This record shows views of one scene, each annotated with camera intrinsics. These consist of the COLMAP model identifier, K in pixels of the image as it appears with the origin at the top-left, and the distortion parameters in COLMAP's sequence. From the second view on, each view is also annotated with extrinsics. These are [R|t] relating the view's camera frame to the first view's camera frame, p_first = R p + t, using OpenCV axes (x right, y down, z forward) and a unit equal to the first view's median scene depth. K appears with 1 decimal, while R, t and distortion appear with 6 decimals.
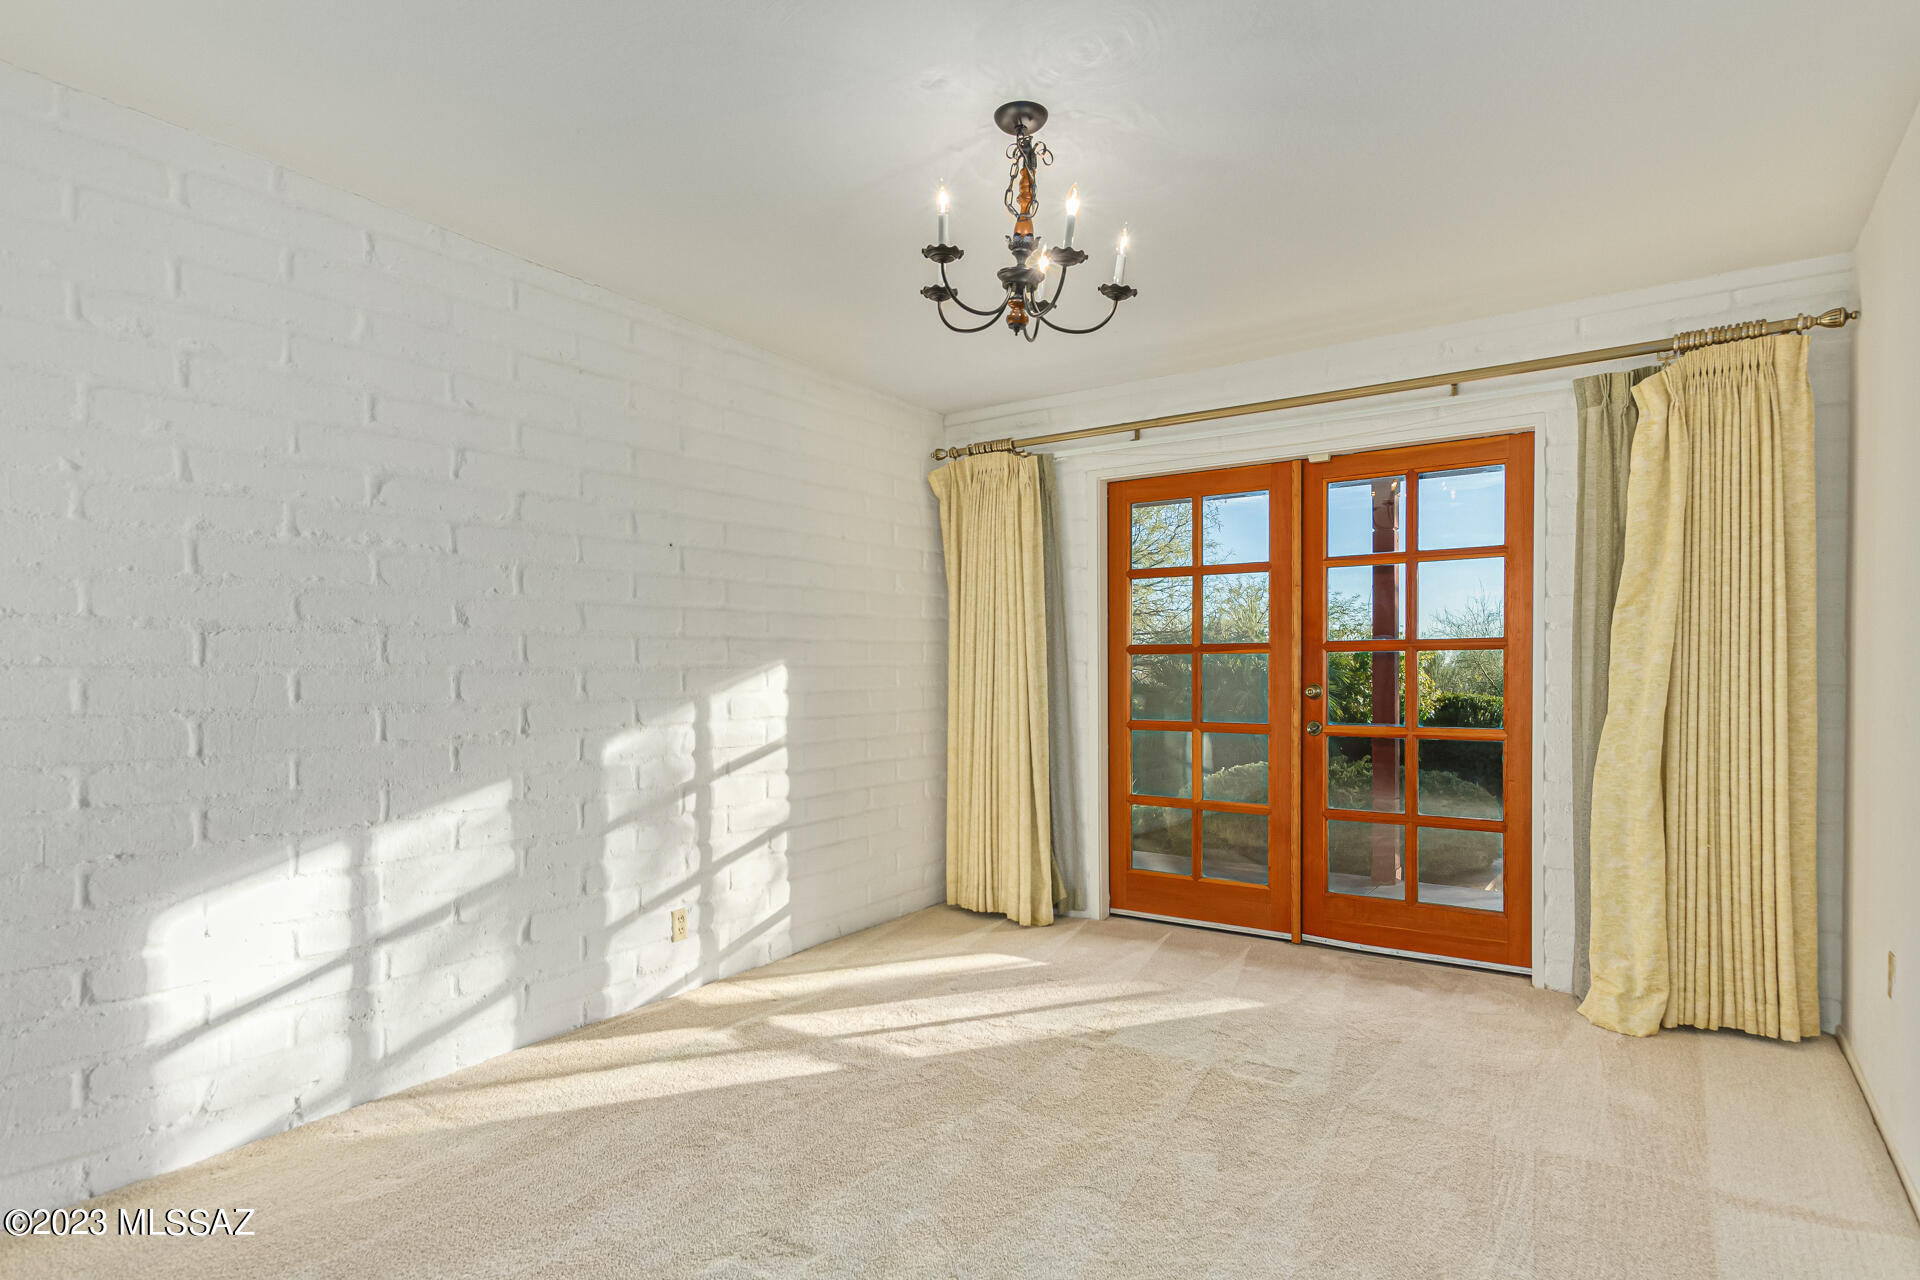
lens RADIAL K [[1019.9, 0, 958.7], [0, 1019.9, 683.0], [0, 0, 1]] dist [0.017909, -0.000584]
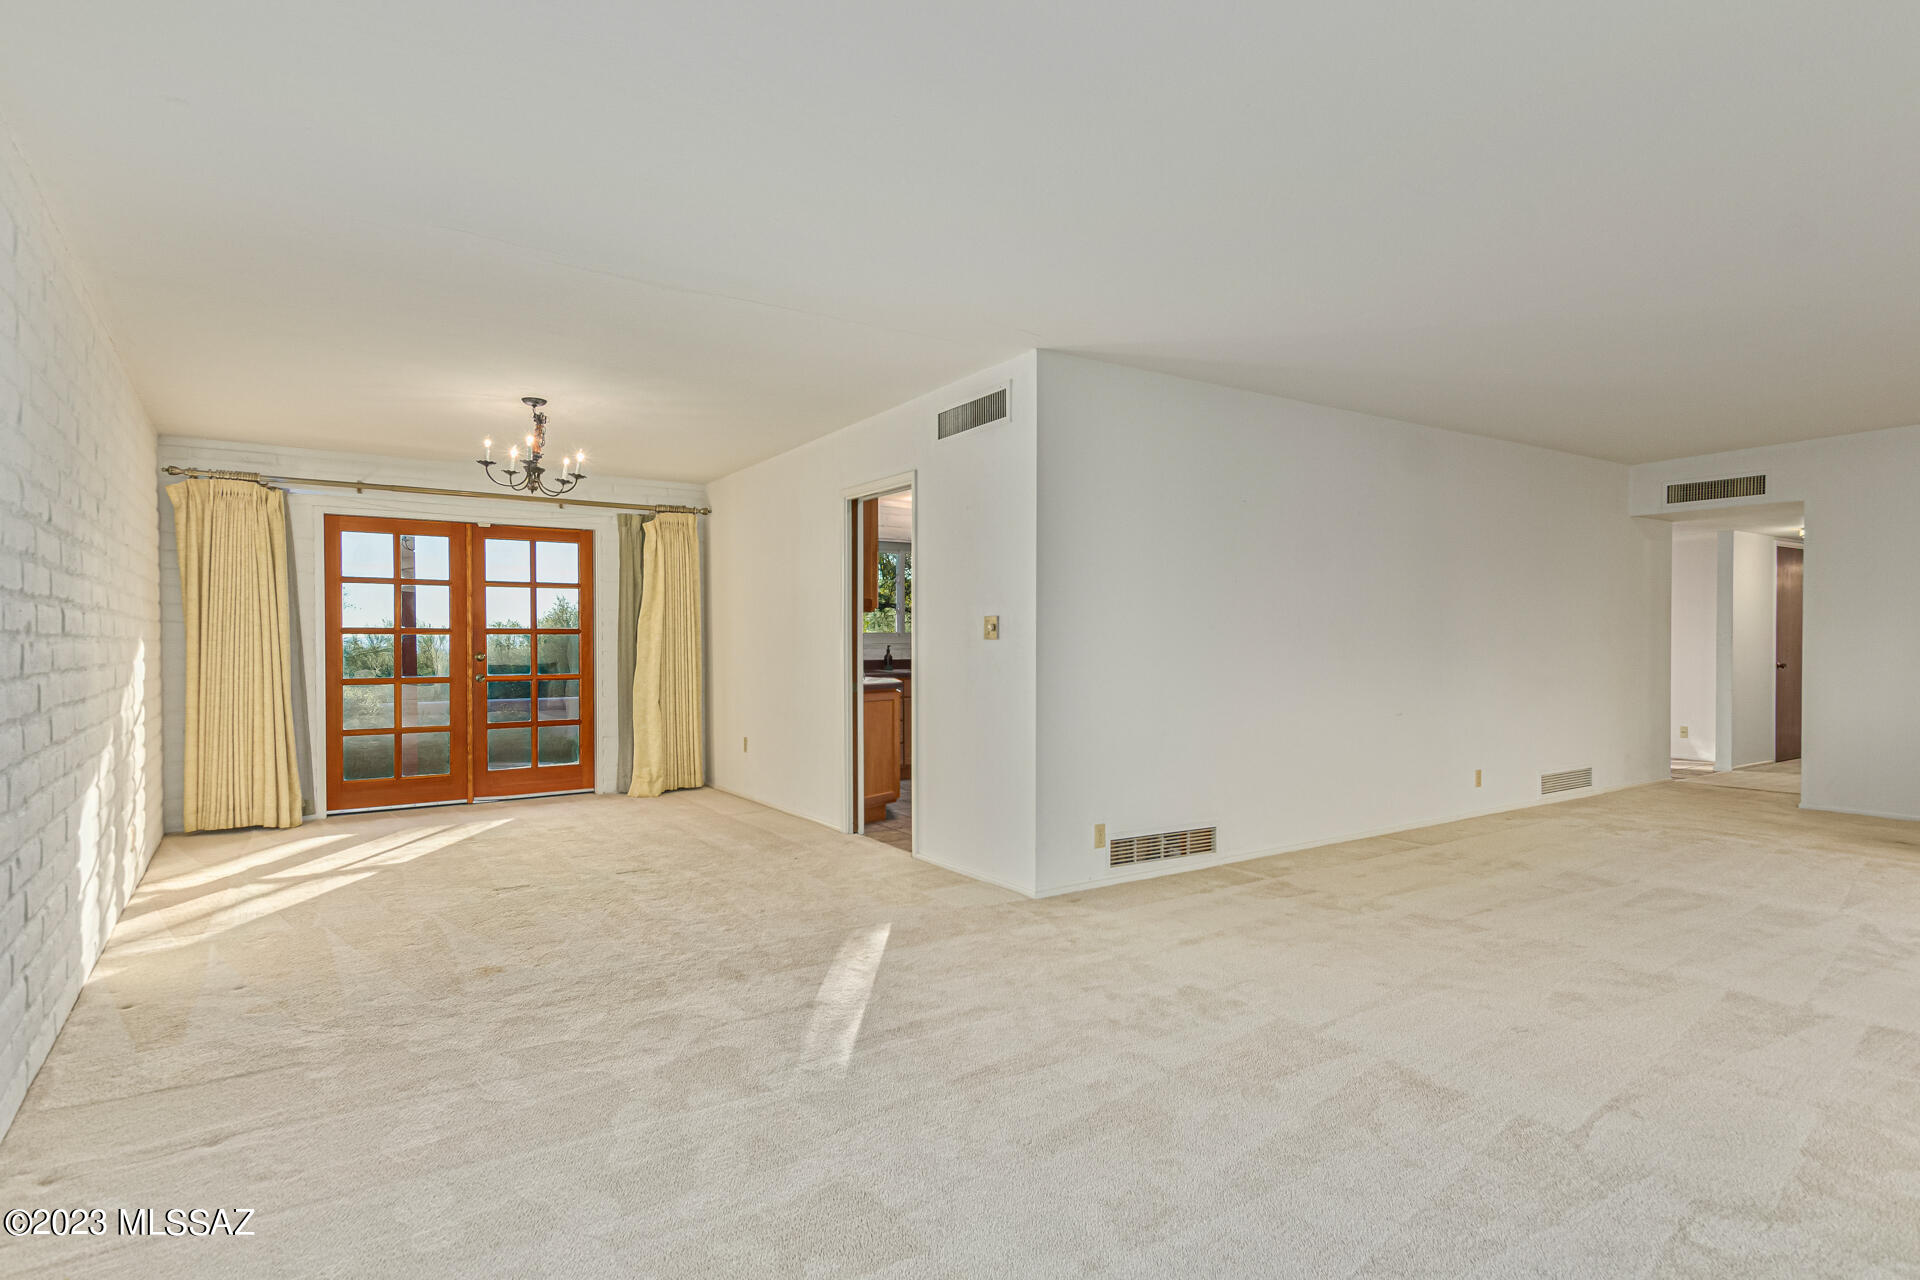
lens RADIAL K [[935.4, 0, 946.7], [0, 935.4, 641.9], [0, 0, 1]] dist [0.010010, -0.002725]
pose [[0.371649, 0.005703, 0.928356, -0.938870], [0.015800, 0.999797, -0.012467, 0.016916], [-0.928239, 0.019301, 0.371484, -0.375649]]
